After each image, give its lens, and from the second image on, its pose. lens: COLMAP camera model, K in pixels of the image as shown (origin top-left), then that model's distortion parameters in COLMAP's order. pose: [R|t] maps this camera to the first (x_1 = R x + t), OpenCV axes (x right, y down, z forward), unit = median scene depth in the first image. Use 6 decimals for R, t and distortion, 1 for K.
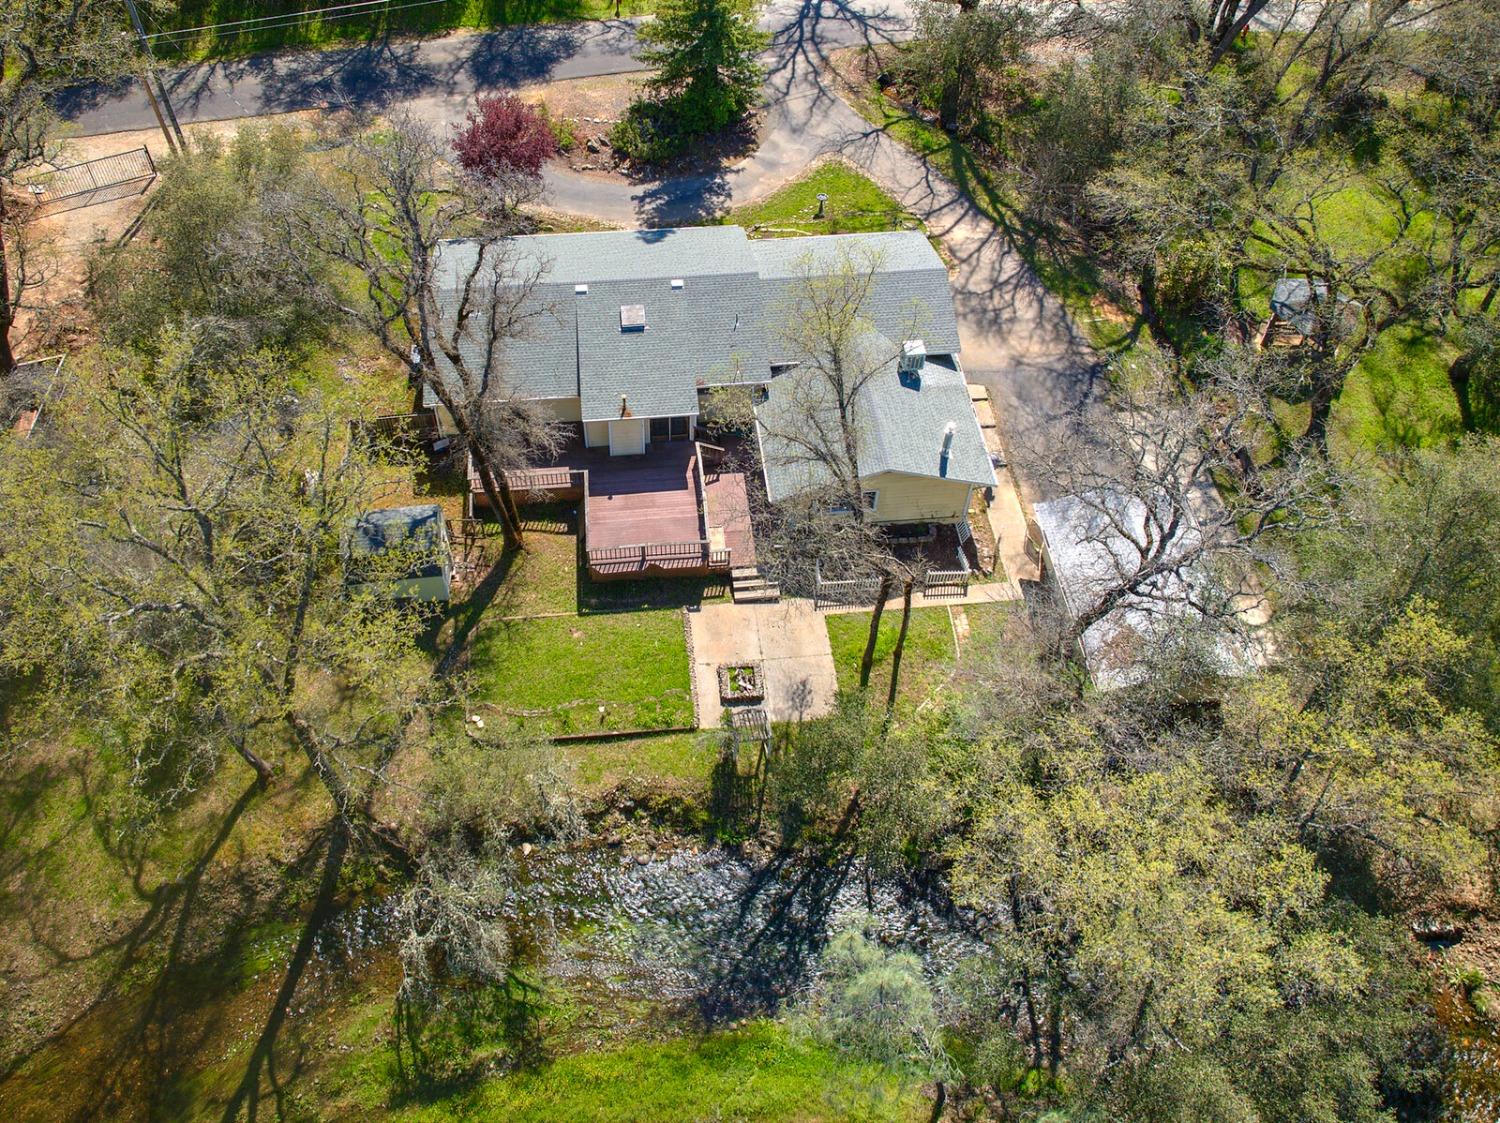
lens RADIAL K [[1065.0, 0, 750.0], [0, 1065.0, 561.5], [0, 0, 1]] dist [-0.000777, -0.003090]
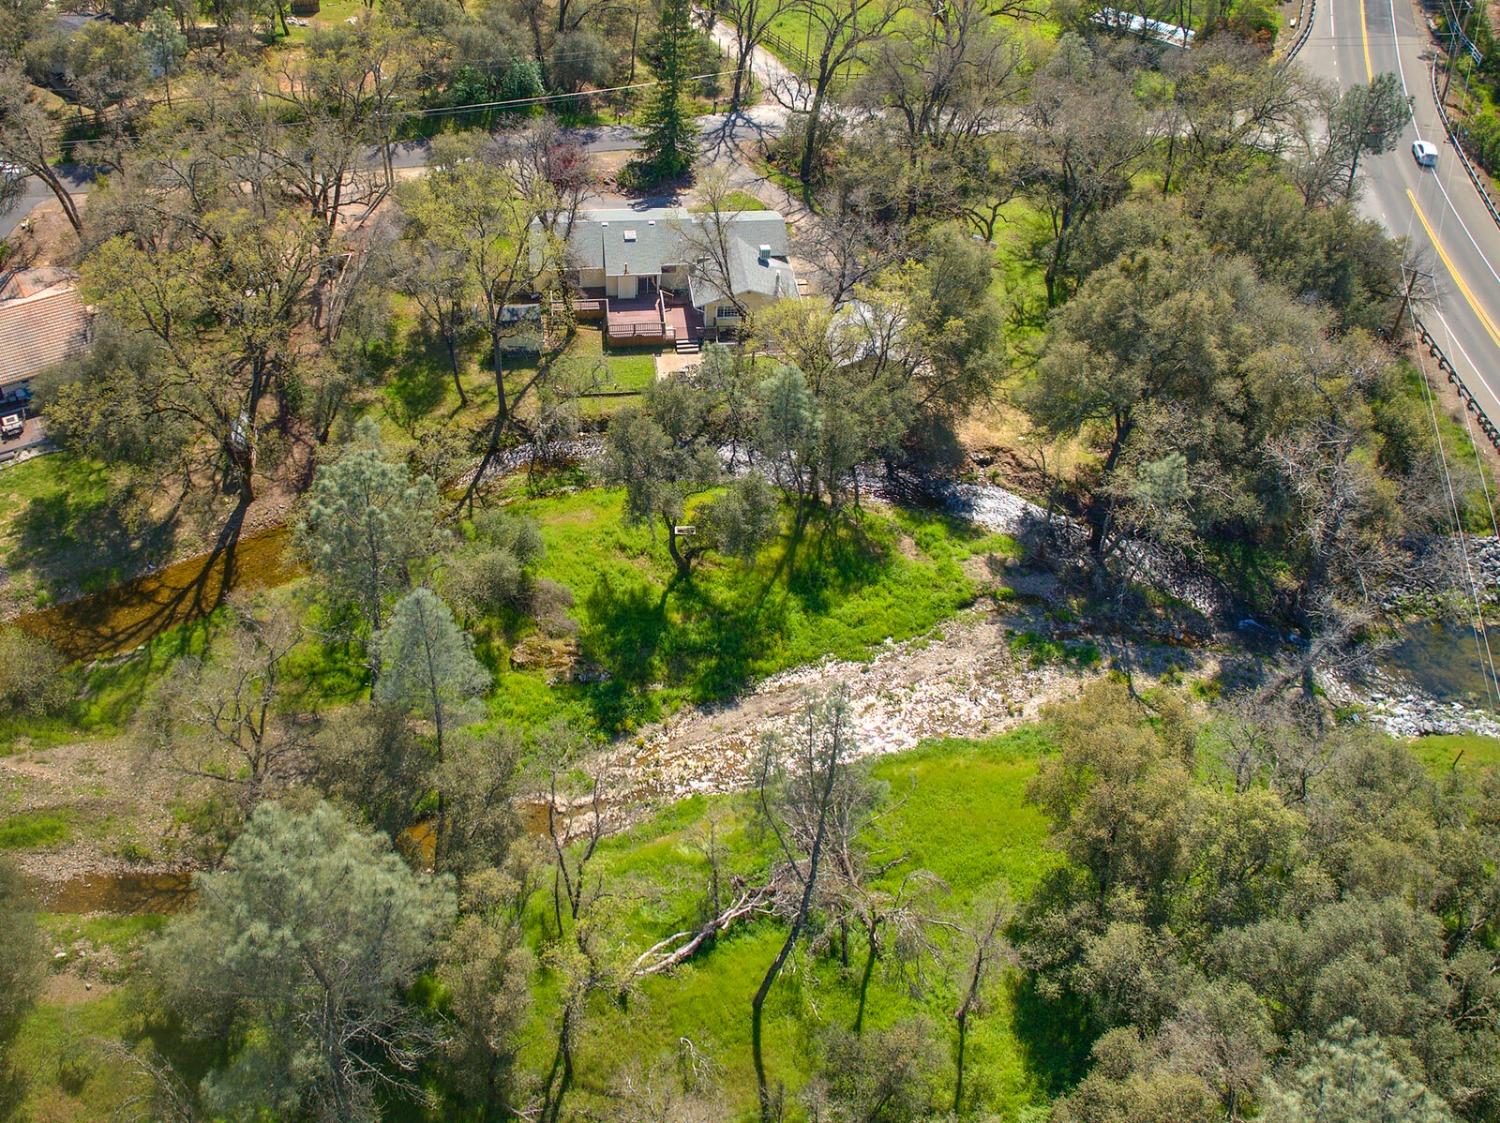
lens RADIAL K [[1053.5, 0, 750.0], [0, 1053.5, 561.5], [0, 0, 1]] dist [-0.014504, -0.003744]
pose [[0.999735, -0.003807, 0.022720, 0.075246], [0.007150, 0.988820, -0.148940, 0.712282], [-0.021899, 0.149063, 0.988585, -0.944192]]
